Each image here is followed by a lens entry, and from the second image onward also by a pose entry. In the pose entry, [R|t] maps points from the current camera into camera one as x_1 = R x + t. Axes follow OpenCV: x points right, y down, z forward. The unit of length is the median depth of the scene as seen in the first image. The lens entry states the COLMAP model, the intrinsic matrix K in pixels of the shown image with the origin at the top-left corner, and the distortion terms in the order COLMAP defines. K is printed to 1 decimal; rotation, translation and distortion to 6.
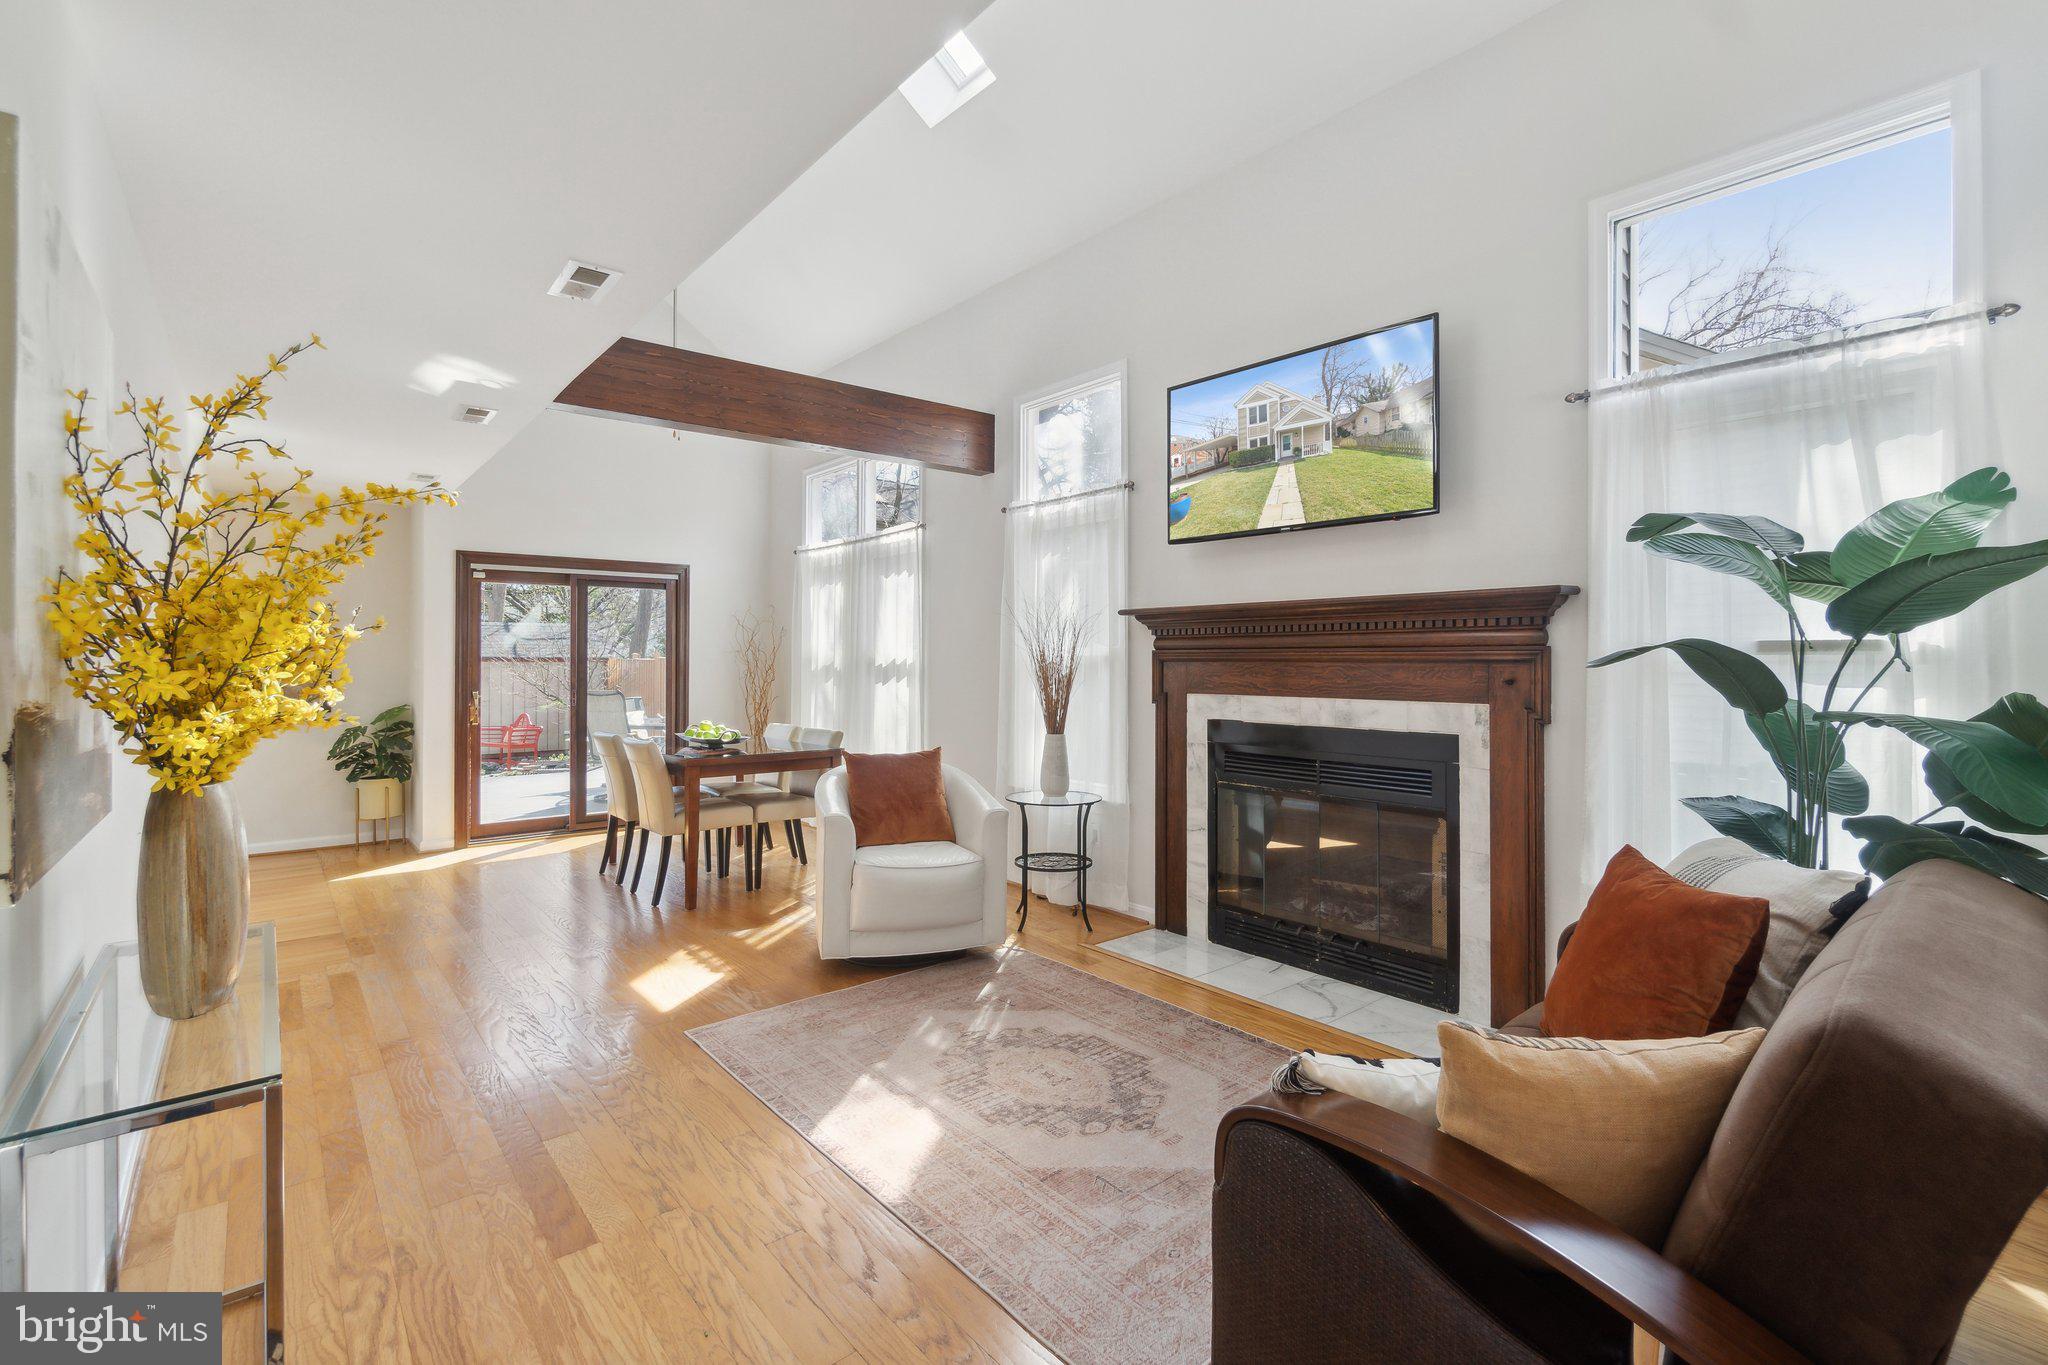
lens RADIAL K [[930.8, 0, 1054.2], [0, 930.8, 665.2], [0, 0, 1]] dist [0.001054, 0.000020]
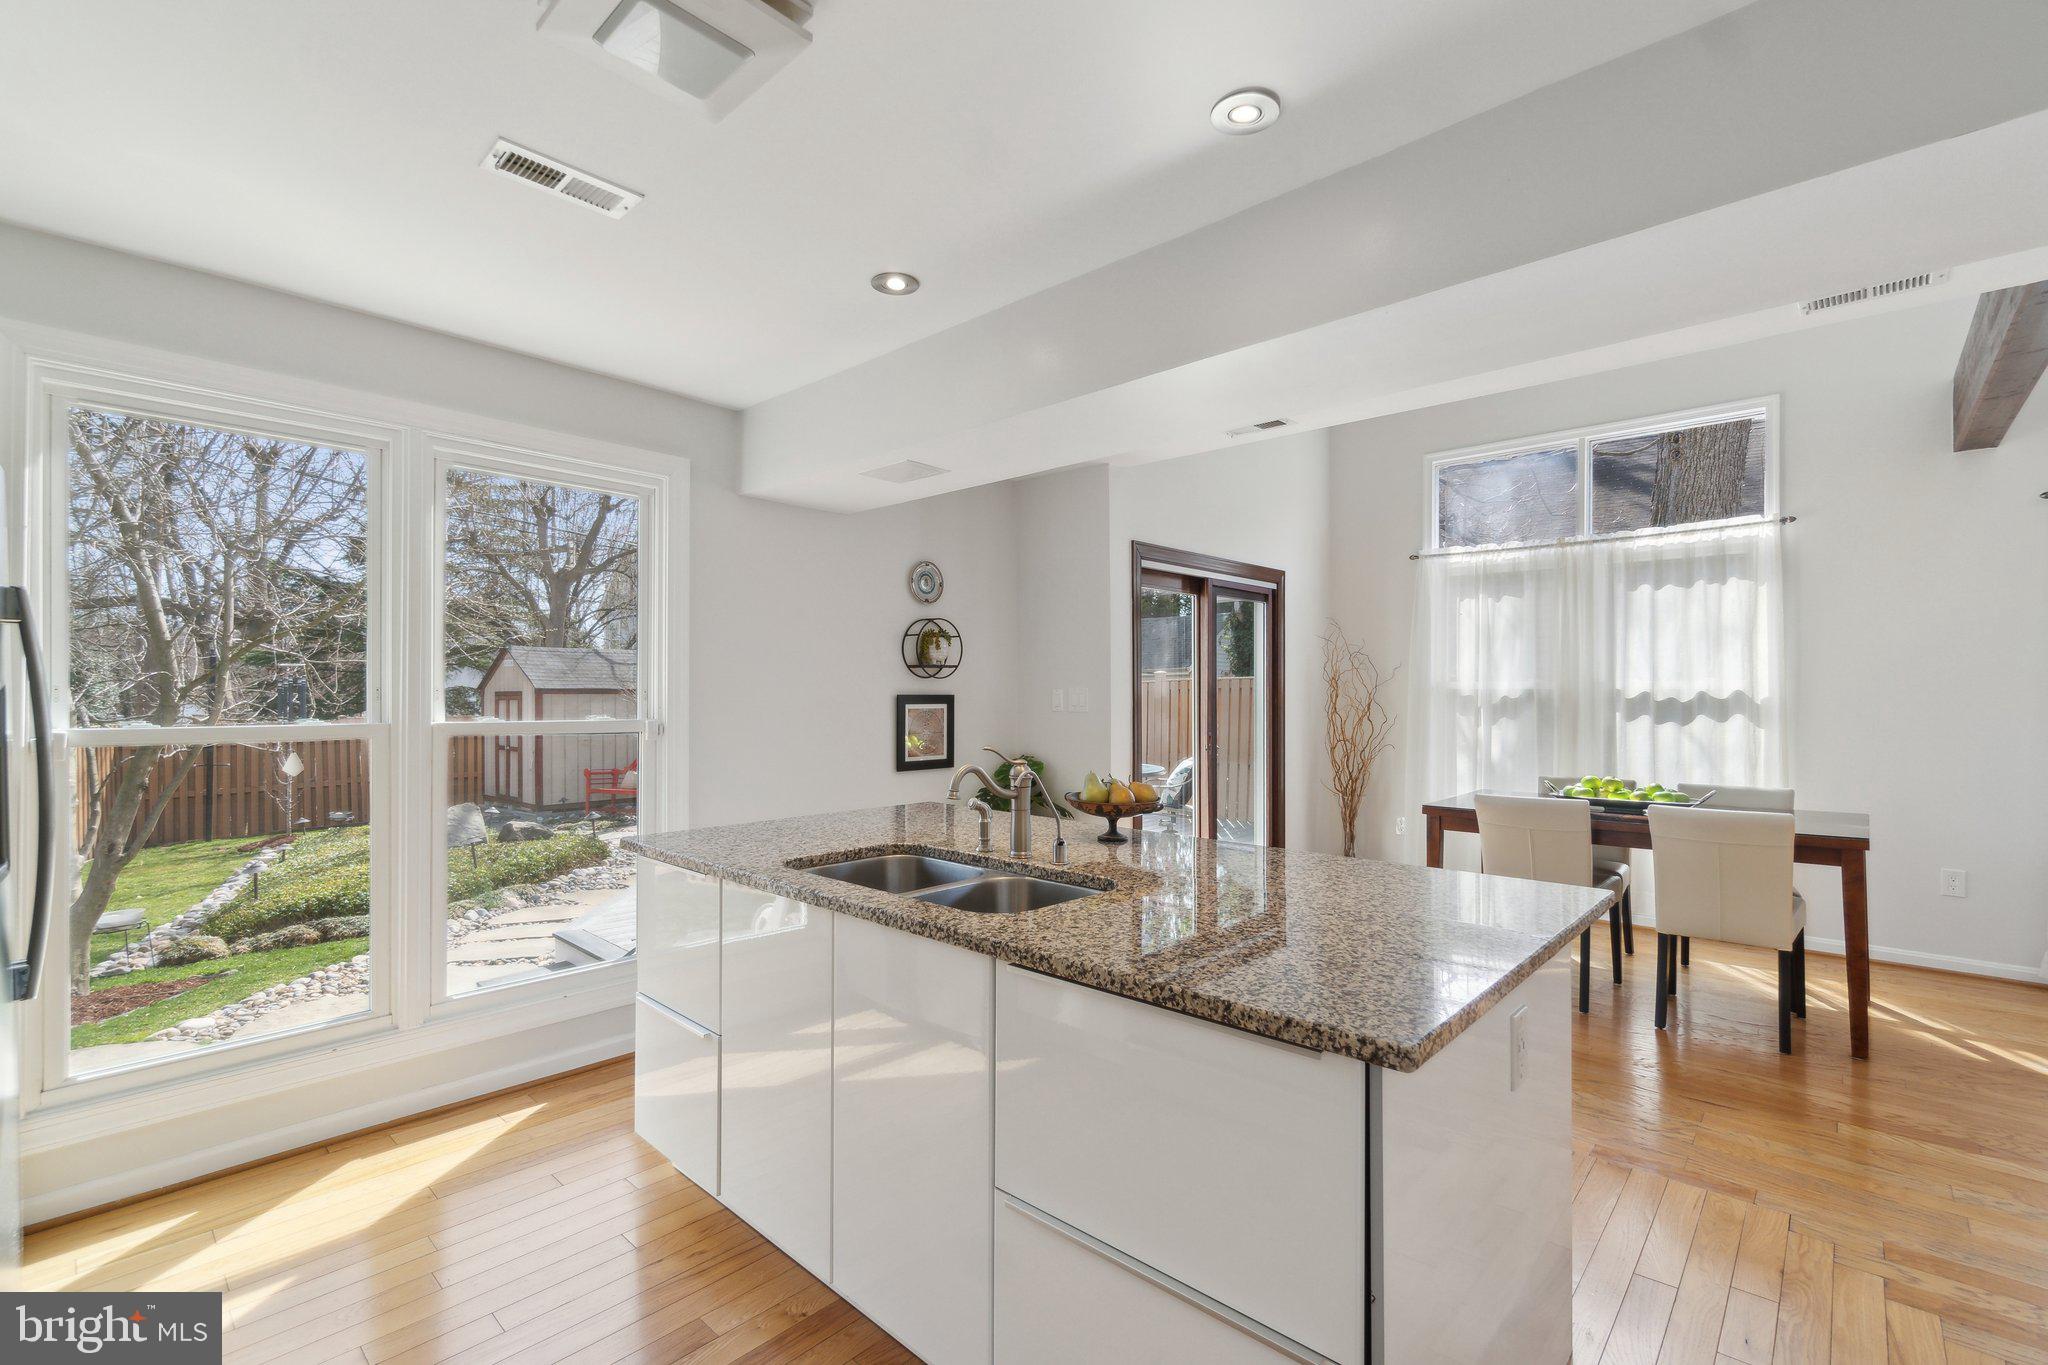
lens RADIAL K [[910.4, 0, 1024.0], [0, 910.4, 682.5], [0, 0, 1]] dist [0.000450, 0.000046]
pose [[0.992687, 0.001300, 0.120708, -1.326129], [0.000247, 0.999918, -0.012803, -0.006515], [-0.120715, 0.012740, 0.992605, 0.503633]]
